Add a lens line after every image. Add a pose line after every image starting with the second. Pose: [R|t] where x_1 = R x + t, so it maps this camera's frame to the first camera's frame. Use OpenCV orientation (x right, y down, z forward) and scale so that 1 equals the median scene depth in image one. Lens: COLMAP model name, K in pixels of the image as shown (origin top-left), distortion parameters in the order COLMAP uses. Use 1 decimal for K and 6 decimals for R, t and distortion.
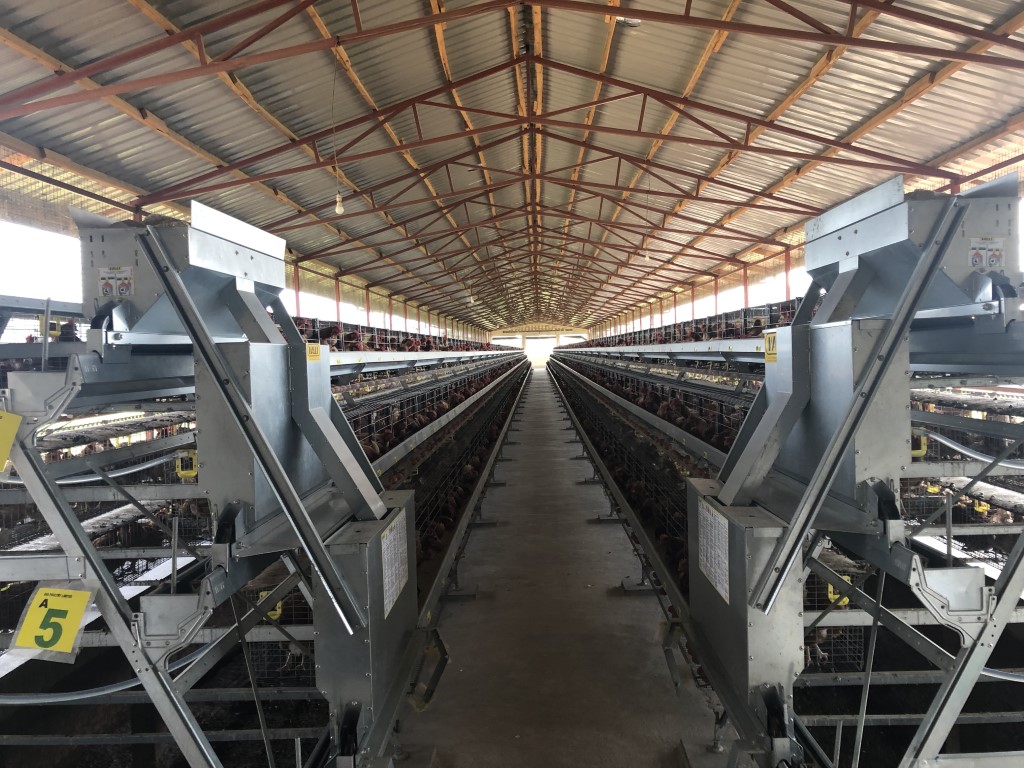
lens RADIAL K [[835.9, 0, 513.4], [0, 835.9, 371.6], [0, 0, 1]] dist [0.018087, -0.014479]
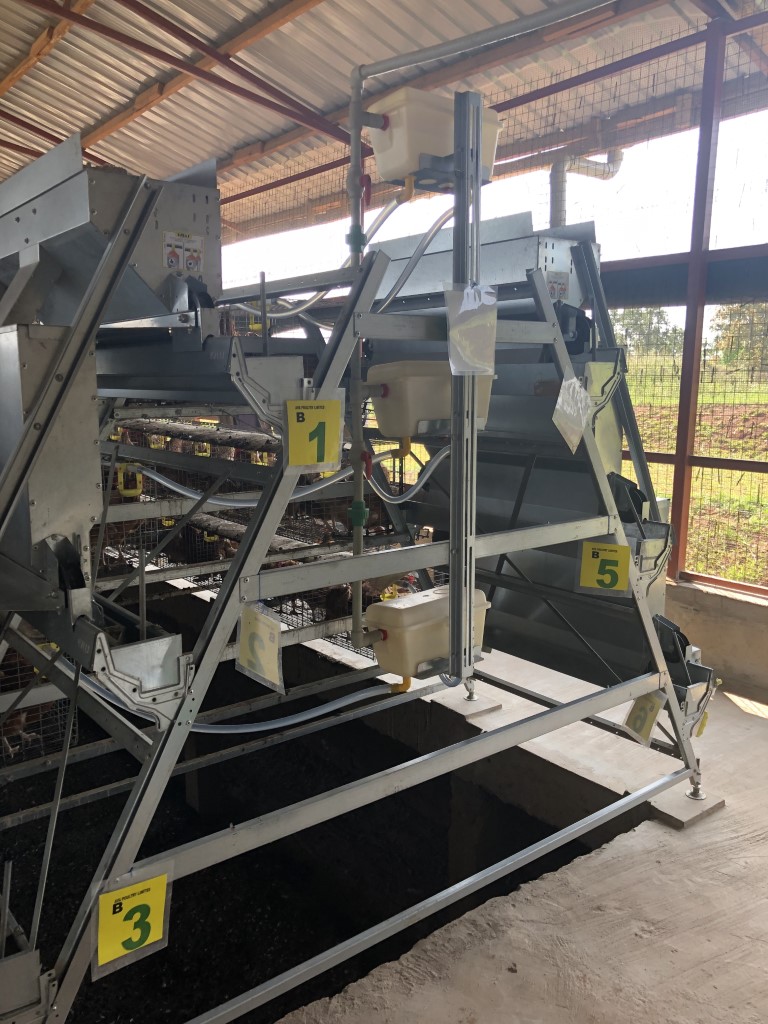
lens RADIAL K [[835.9, 0, 384.0], [0, 835.9, 512.0], [0, 0, 1]] dist [0.018087, -0.014479]
pose [[0.768444, -0.072799, 0.635762, 0.171915], [-0.010110, 0.992003, 0.125811, 0.005609], [-0.639837, -0.103106, 0.761563, 0.219394]]
